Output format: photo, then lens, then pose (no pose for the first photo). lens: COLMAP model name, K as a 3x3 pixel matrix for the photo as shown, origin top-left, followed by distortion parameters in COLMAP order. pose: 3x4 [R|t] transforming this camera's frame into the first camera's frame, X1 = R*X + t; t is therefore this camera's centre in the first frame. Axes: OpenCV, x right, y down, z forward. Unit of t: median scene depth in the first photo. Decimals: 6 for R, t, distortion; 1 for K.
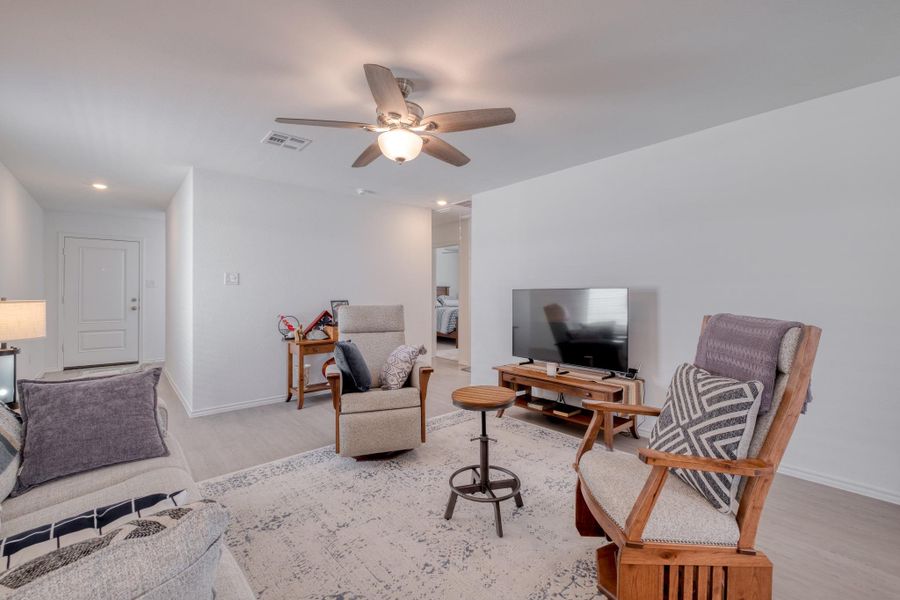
lens RADIAL K [[390.1, 0, 452.8], [0, 390.1, 293.7], [0, 0, 1]] dist [-0.000436, 0.000000]
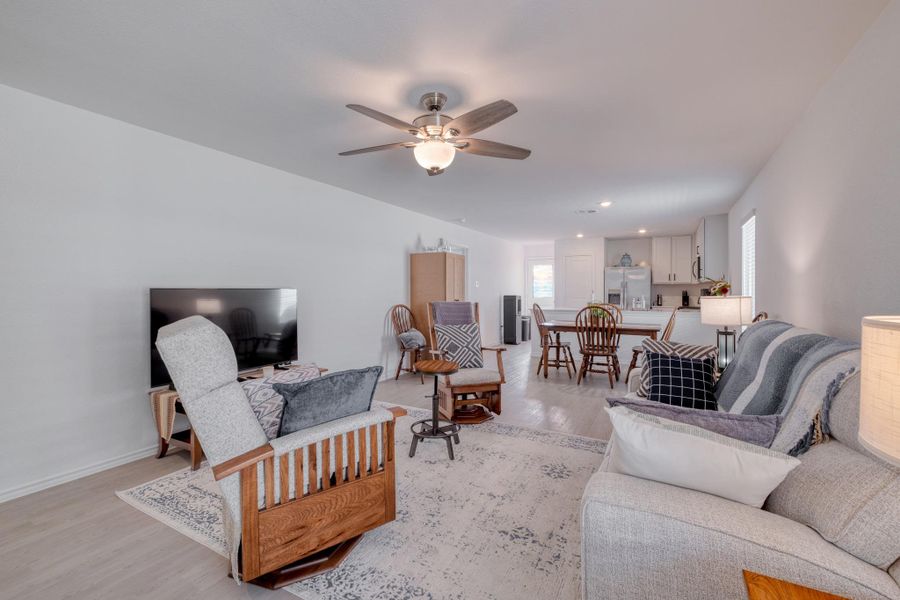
lens RADIAL K [[390.1, 0, 452.8], [0, 390.1, 293.7], [0, 0, 1]] dist [-0.000436, 0.000000]
pose [[-0.355644, -0.000785, 0.934621, -0.917455], [0.007084, 0.999969, 0.003535, 0.000174], [-0.934594, 0.007878, -0.355628, 1.059343]]
